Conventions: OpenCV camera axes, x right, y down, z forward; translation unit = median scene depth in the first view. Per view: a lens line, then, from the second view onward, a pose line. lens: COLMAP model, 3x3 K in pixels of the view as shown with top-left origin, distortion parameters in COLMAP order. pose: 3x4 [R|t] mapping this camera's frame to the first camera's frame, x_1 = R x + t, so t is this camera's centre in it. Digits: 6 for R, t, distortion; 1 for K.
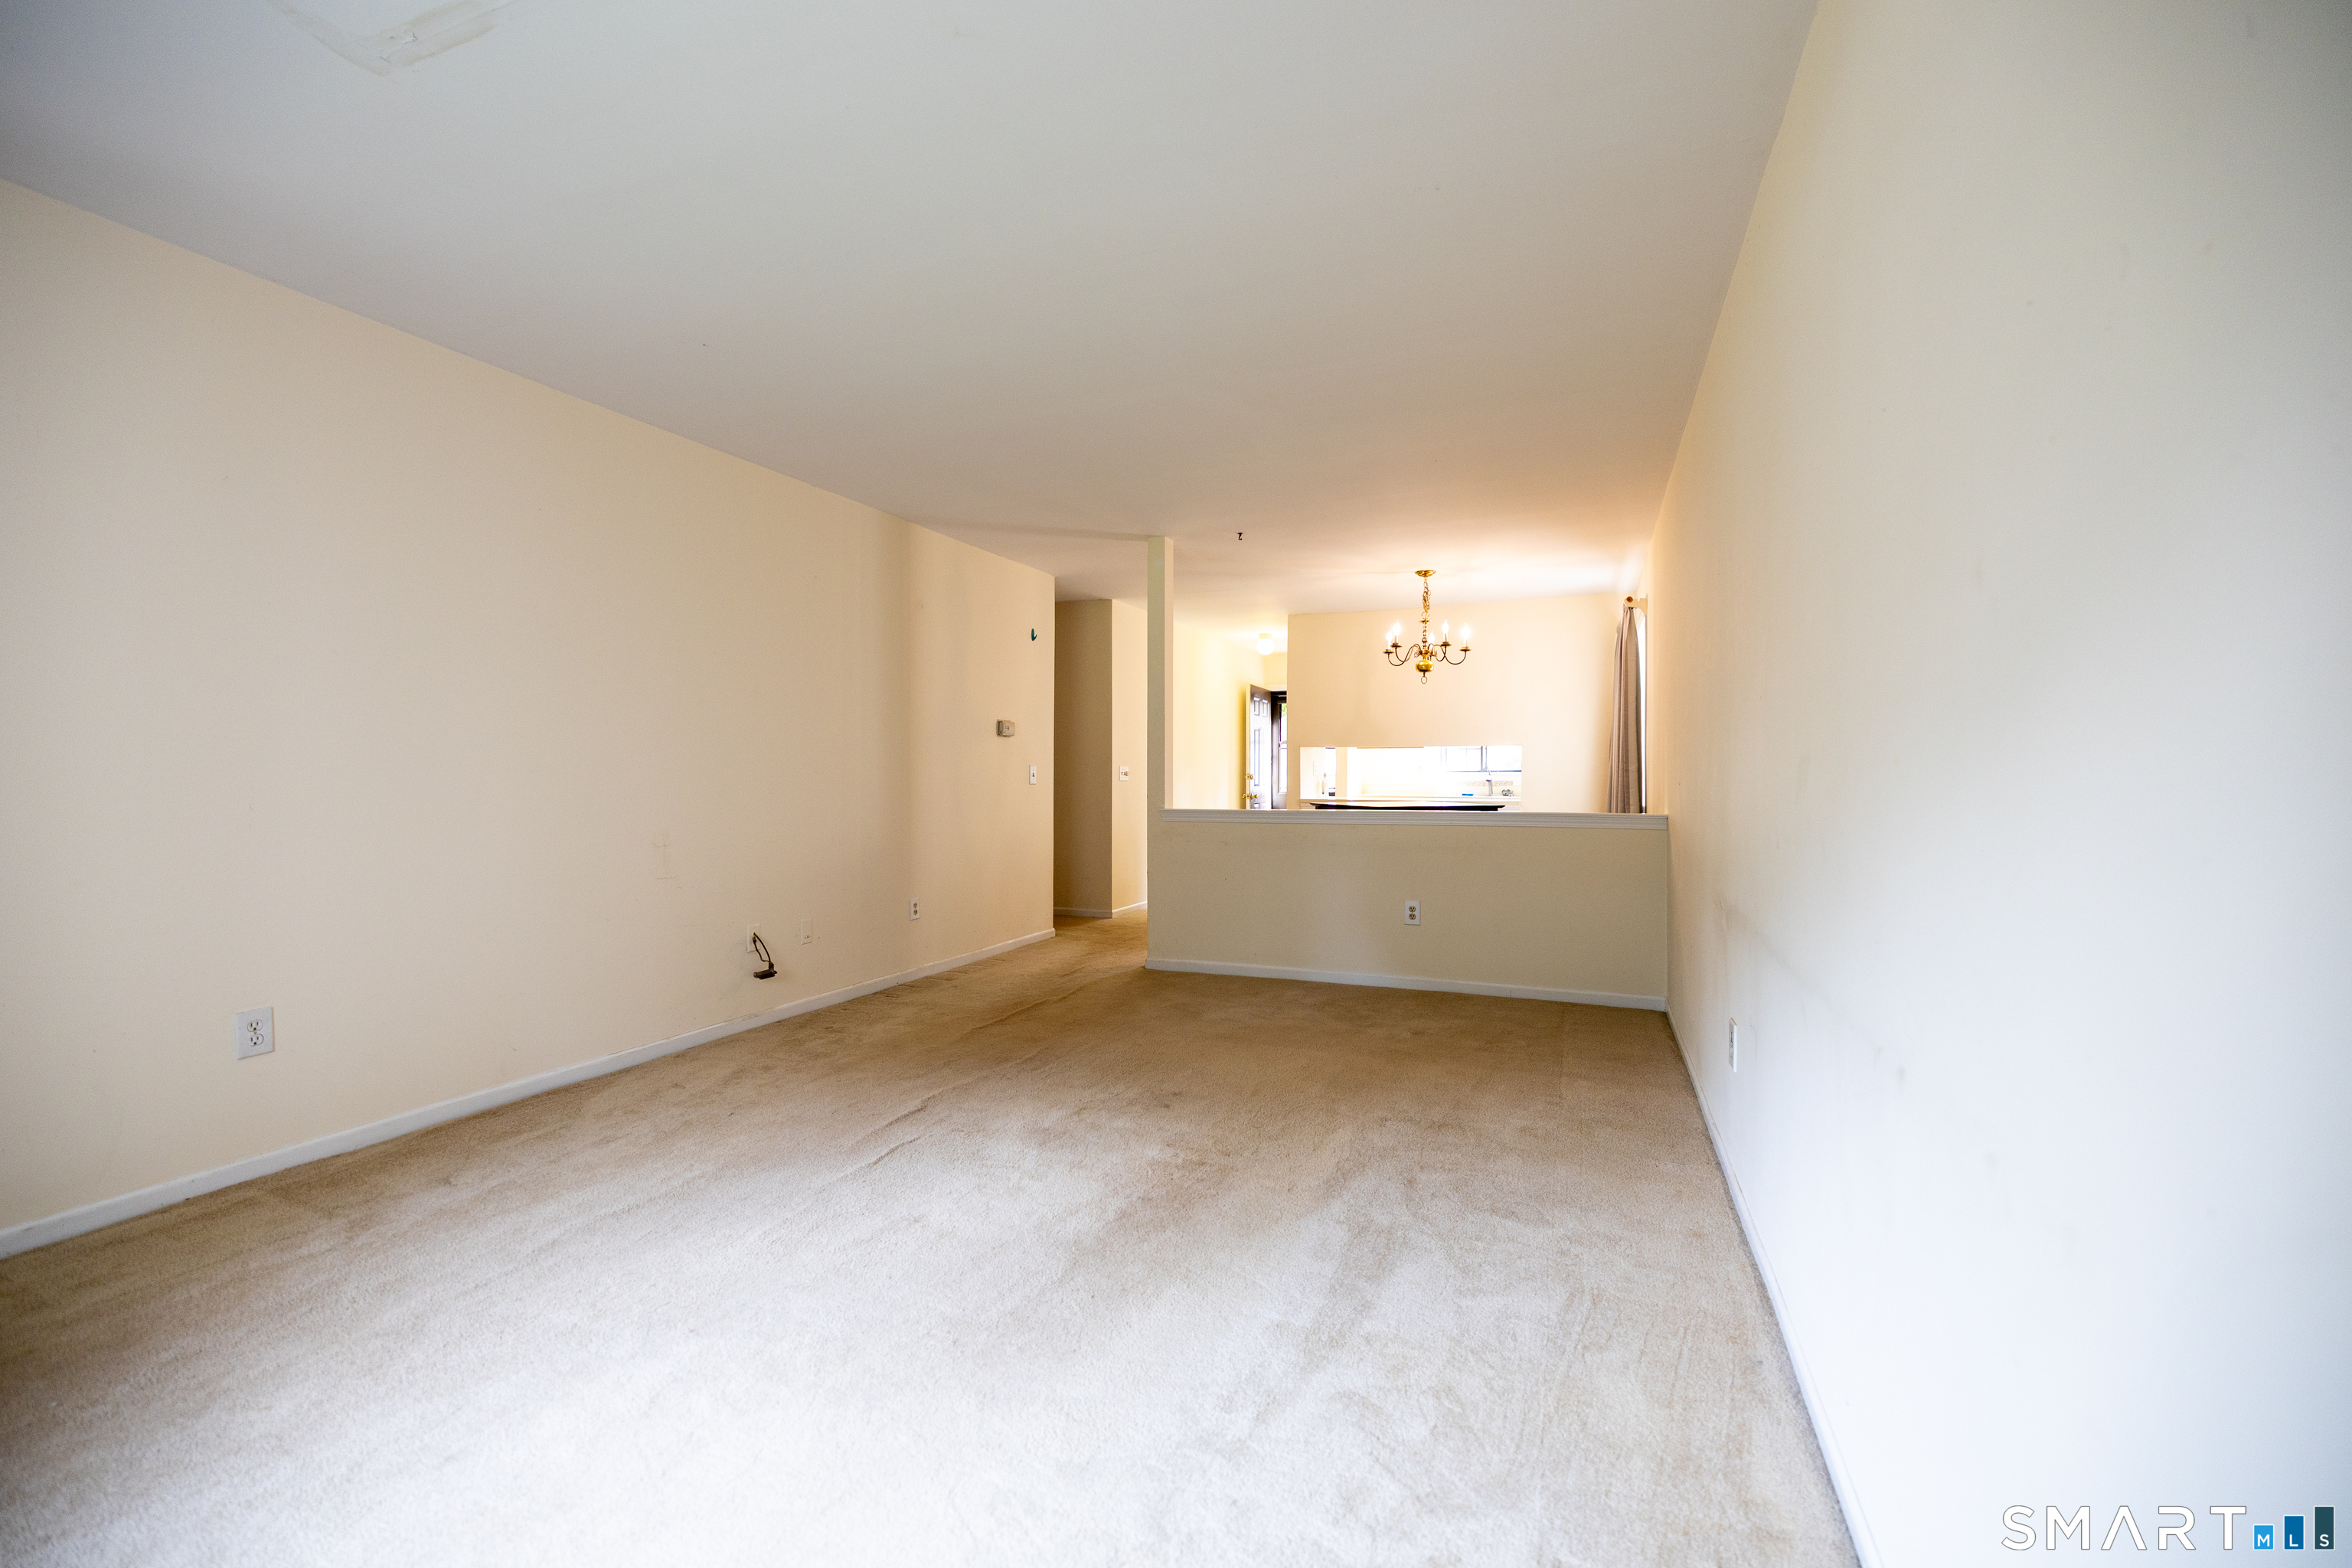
lens RADIAL K [[968.7, 0, 1176.0], [0, 968.7, 784.0], [0, 0, 1]] dist [0.001704, -0.000250]
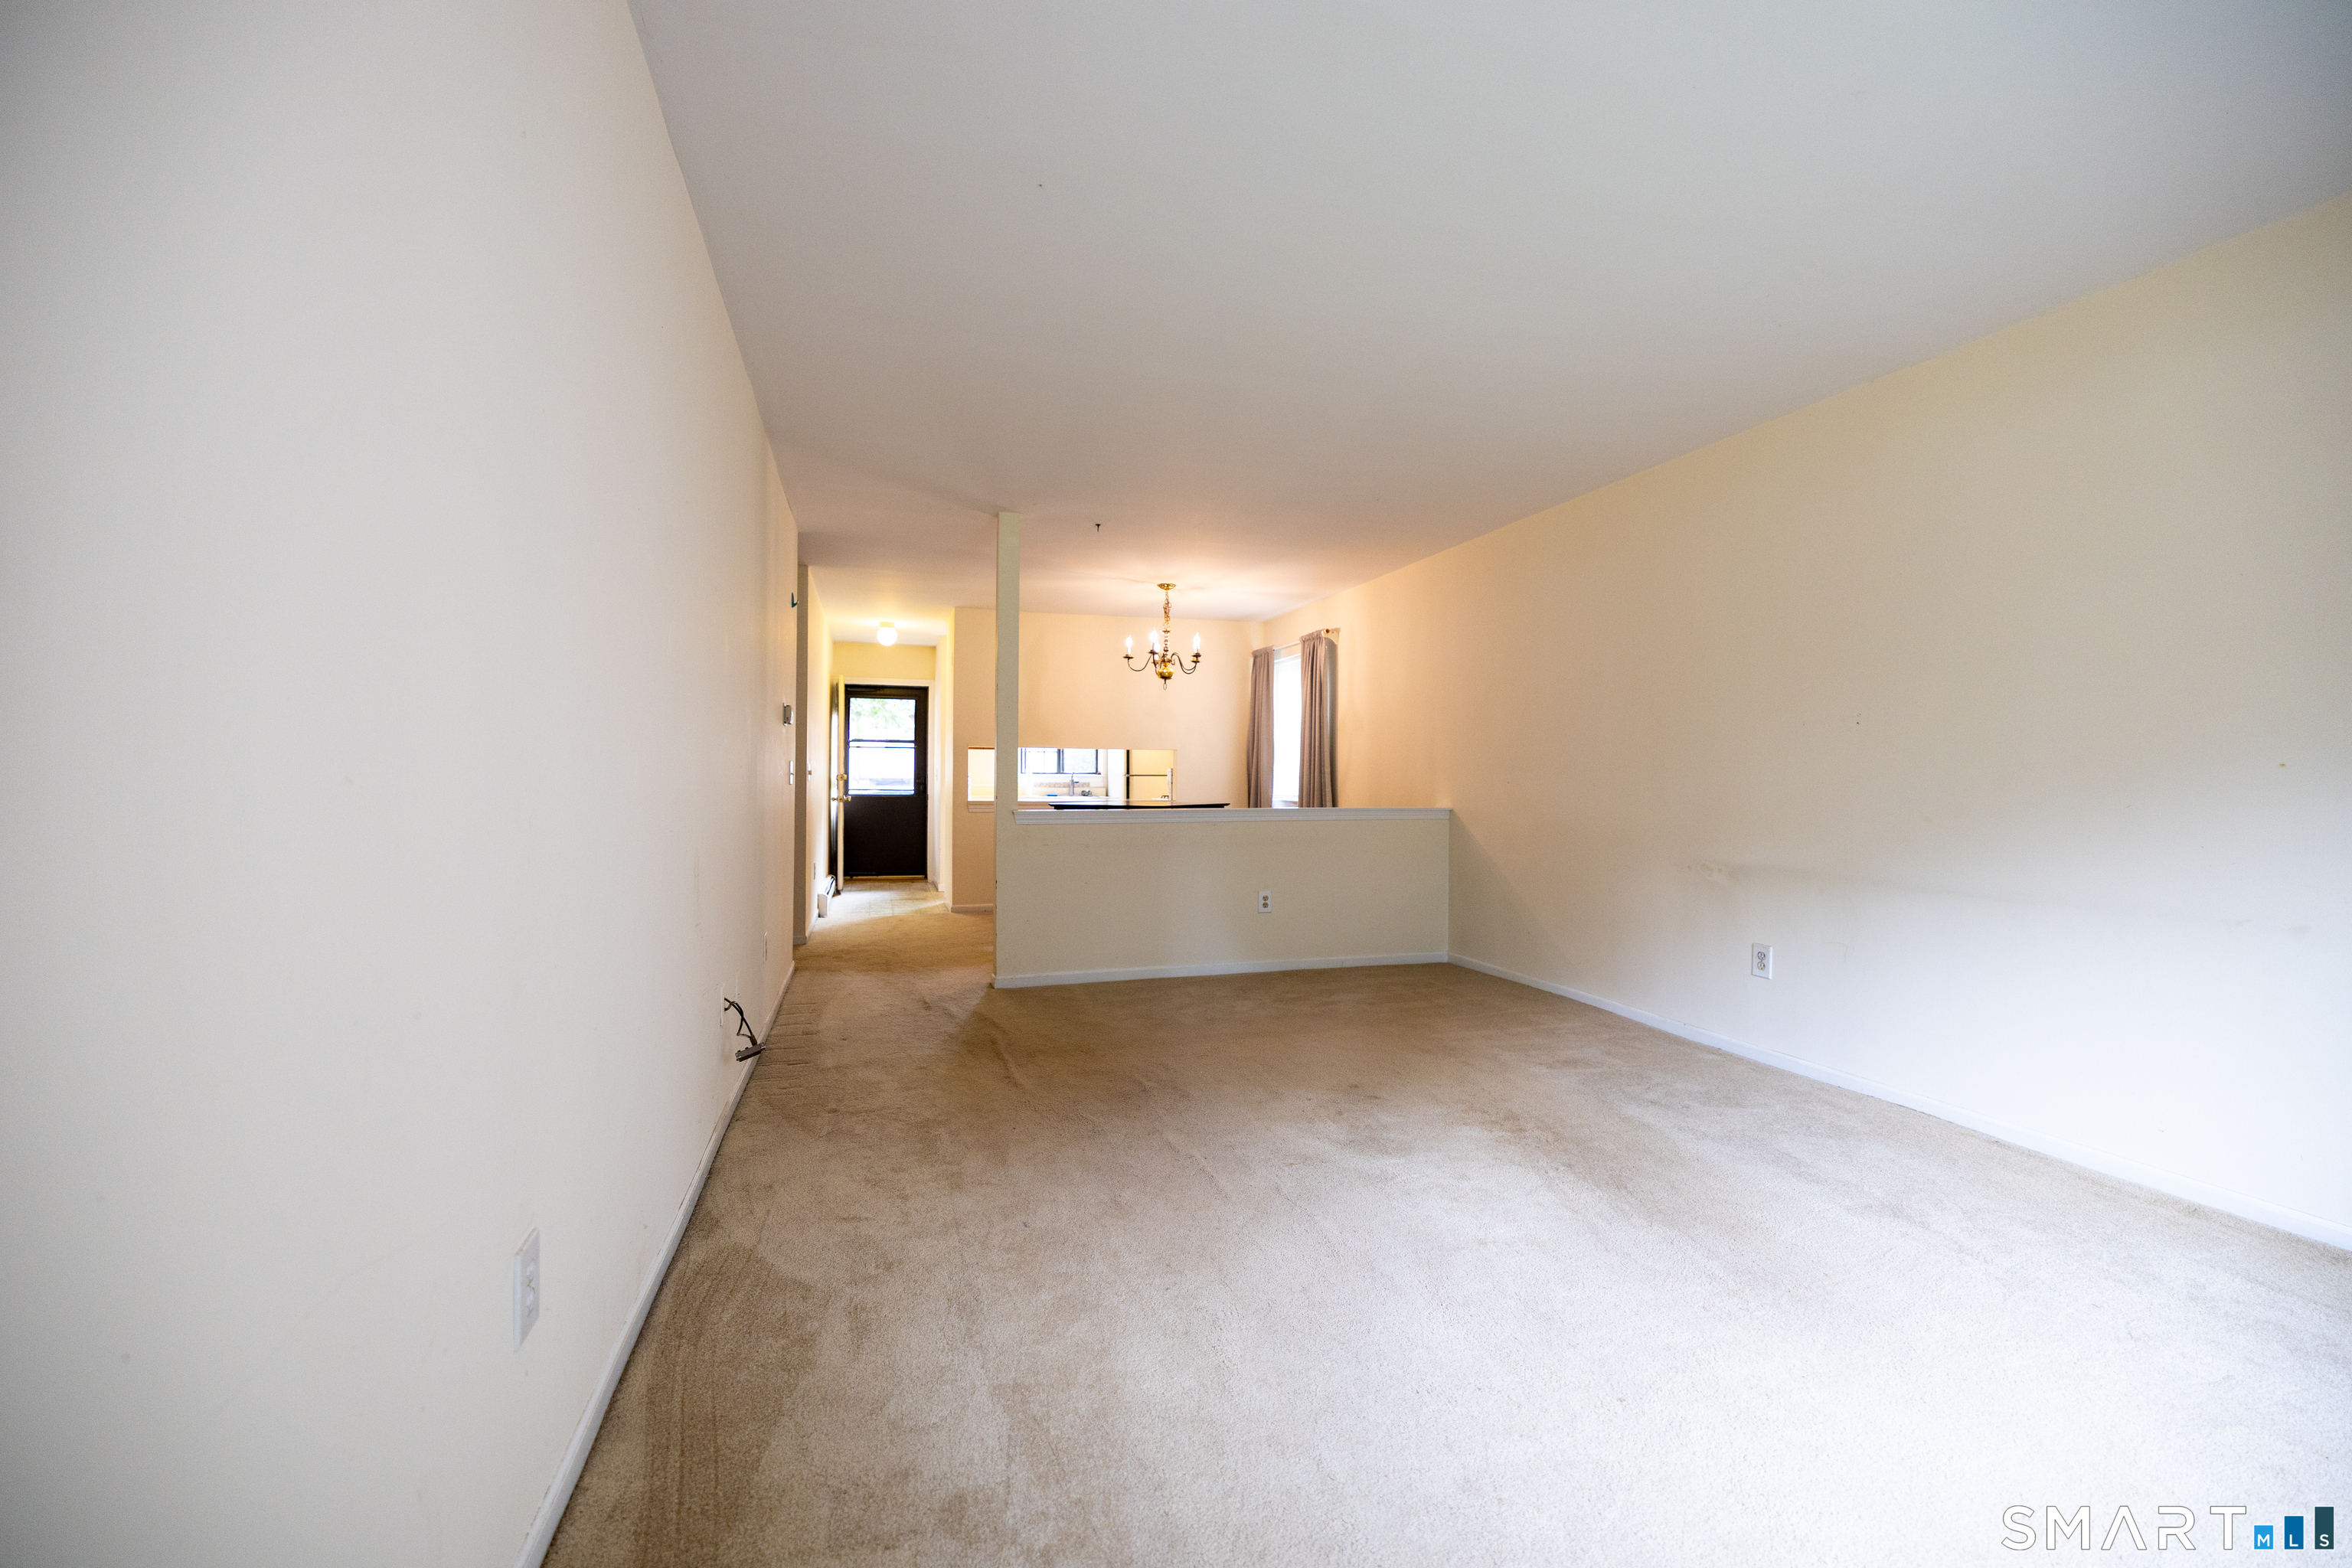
lens RADIAL K [[968.7, 0, 1176.0], [0, 968.7, 784.0], [0, 0, 1]] dist [0.001704, -0.000250]
pose [[0.782006, -0.002709, 0.623265, -0.399403], [0.004498, 0.999989, -0.001297, 0.001331], [-0.623254, 0.003818, 0.782010, 0.164471]]
